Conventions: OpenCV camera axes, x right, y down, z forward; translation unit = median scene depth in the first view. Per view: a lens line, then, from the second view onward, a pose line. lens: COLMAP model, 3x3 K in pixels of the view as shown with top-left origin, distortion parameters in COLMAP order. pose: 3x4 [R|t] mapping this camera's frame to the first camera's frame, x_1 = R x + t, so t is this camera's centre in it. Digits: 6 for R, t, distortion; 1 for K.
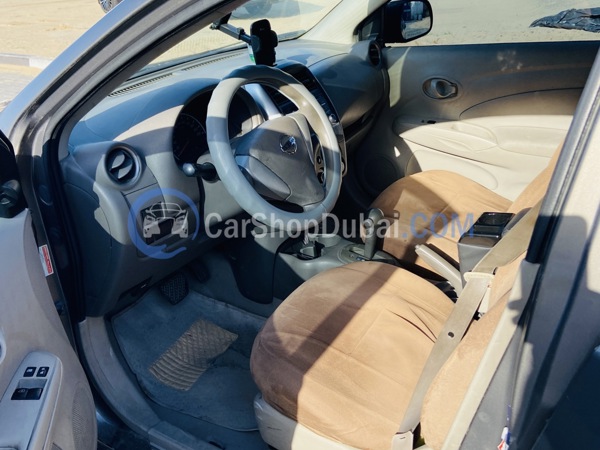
lens RADIAL K [[456.3, 0, 300.0], [0, 456.3, 225.0], [0, 0, 1]] dist [0.013503, -0.007387]
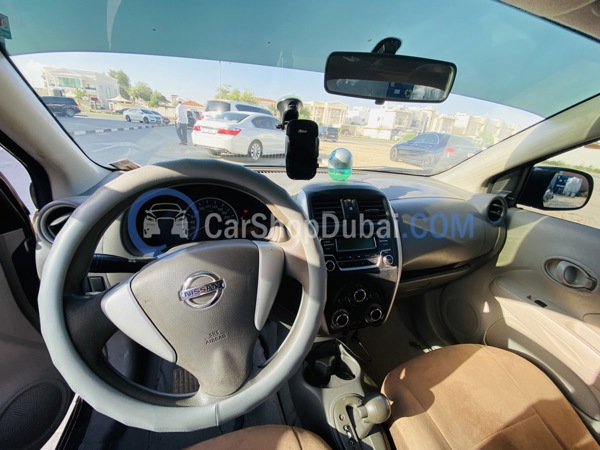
lens RADIAL K [[238.5, 0, 300.4], [0, 238.5, 232.1], [0, 0, 1]] dist [-0.010261, -0.008308]
pose [[0.777106, 0.384817, -0.498018, 0.103822], [-0.437112, 0.899316, 0.012830, -0.157244], [0.452813, 0.207719, 0.867072, 0.392355]]
